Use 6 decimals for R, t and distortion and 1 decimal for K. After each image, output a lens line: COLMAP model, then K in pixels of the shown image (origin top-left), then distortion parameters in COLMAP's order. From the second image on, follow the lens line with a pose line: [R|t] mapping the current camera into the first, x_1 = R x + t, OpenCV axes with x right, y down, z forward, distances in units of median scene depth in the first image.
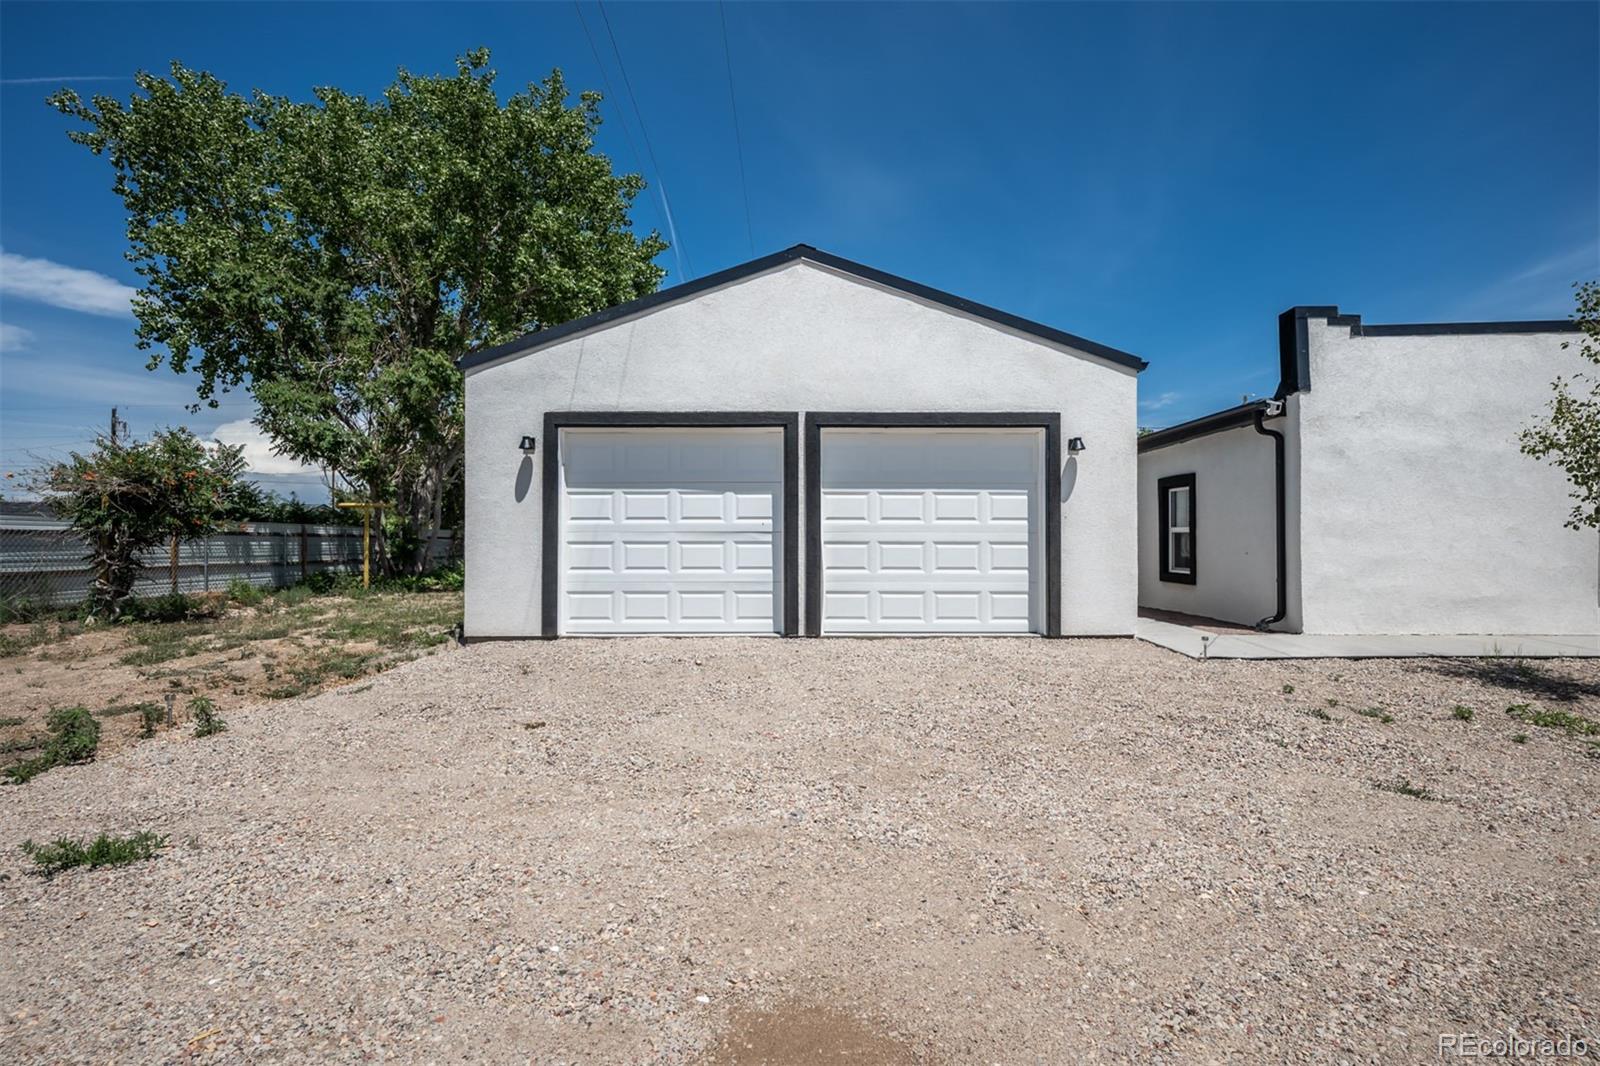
lens RADIAL K [[764.2, 0, 800.0], [0, 764.2, 533.0], [0, 0, 1]] dist [0.004823, 0.000658]
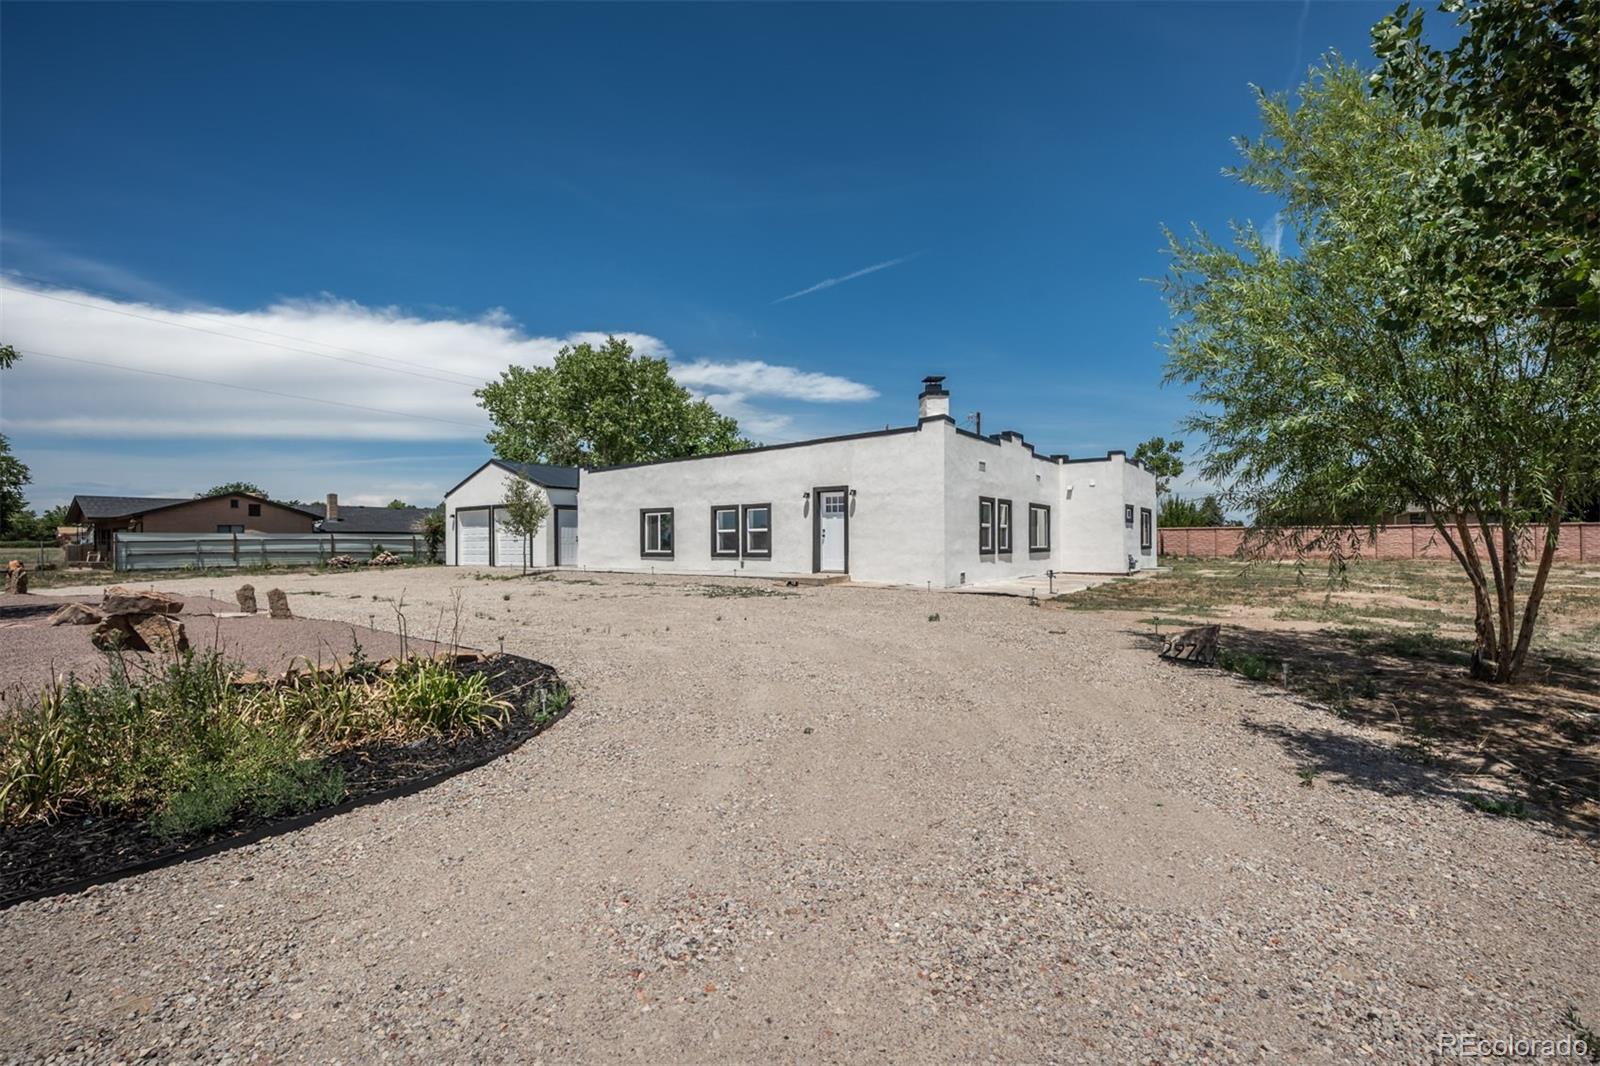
lens RADIAL K [[686.6, 0, 800.0], [0, 686.6, 533.0], [0, 0, 1]] dist [0.000447, -0.000001]
pose [[0.804064, -0.016978, -0.594300, 3.128948], [0.020570, 0.999788, -0.000732, 0.008571], [0.594187, -0.011637, 0.804243, -0.763175]]
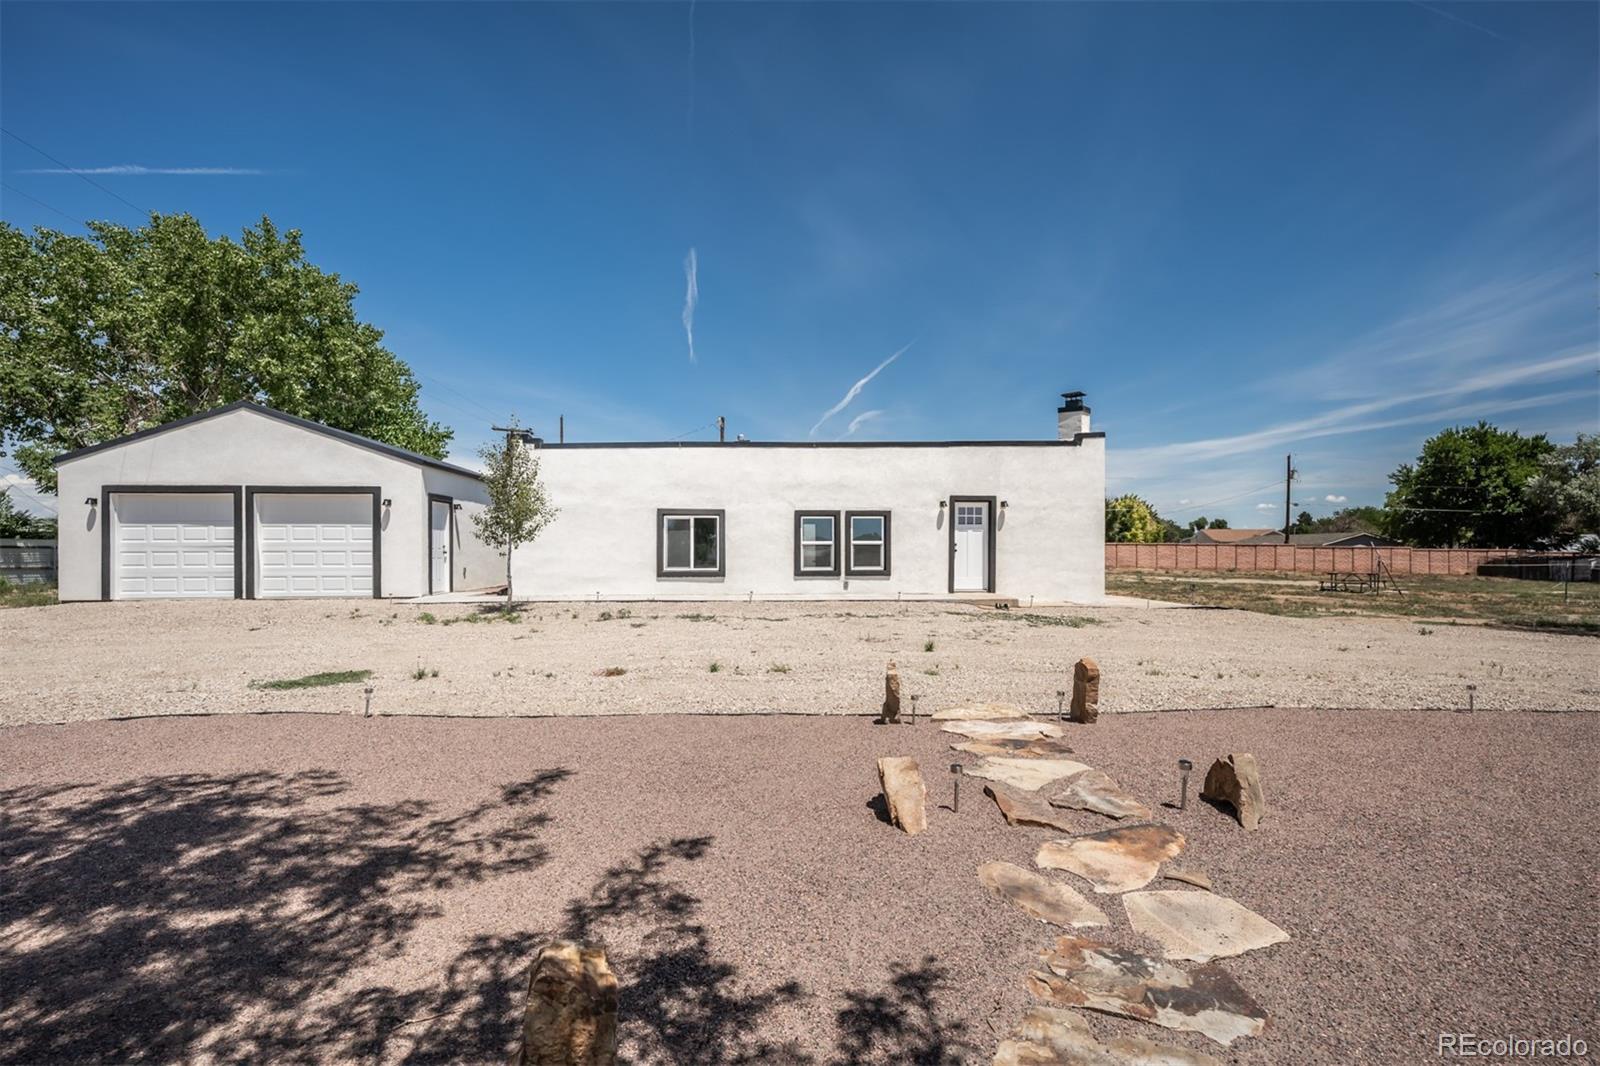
lens RADIAL K [[727.8, 0, 796.1], [0, 727.8, 554.1], [0, 0, 1]] dist [0.015166, 0.000133]
pose [[0.997699, -0.004151, 0.067671, 1.294049], [0.003123, 0.999878, 0.015289, -0.005673], [-0.067726, -0.015042, 0.997591, -0.988931]]
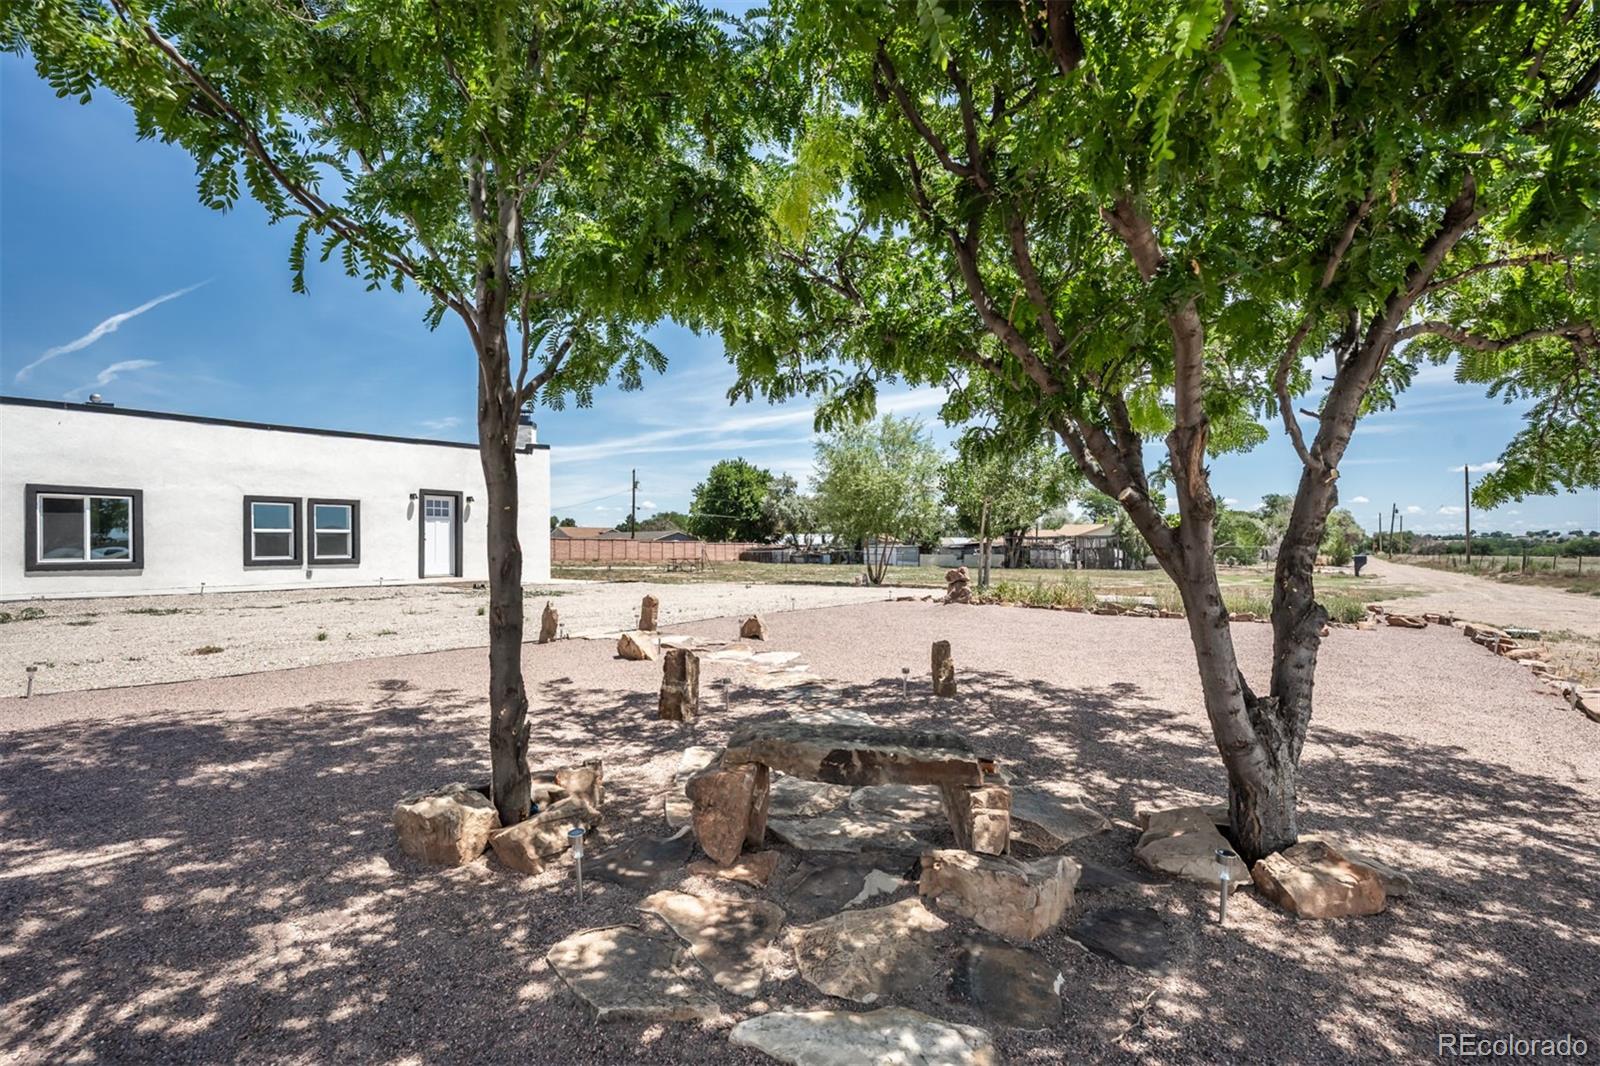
lens RADIAL K [[709.0, 0, 804.6], [0, 709.0, 550.4], [0, 0, 1]] dist [-0.000224, -0.000040]
pose [[0.605698, -0.010927, 0.795620, 0.852920], [-0.003189, 0.999864, 0.016159, 0.011486], [-0.795689, -0.012325, 0.605581, -1.220726]]
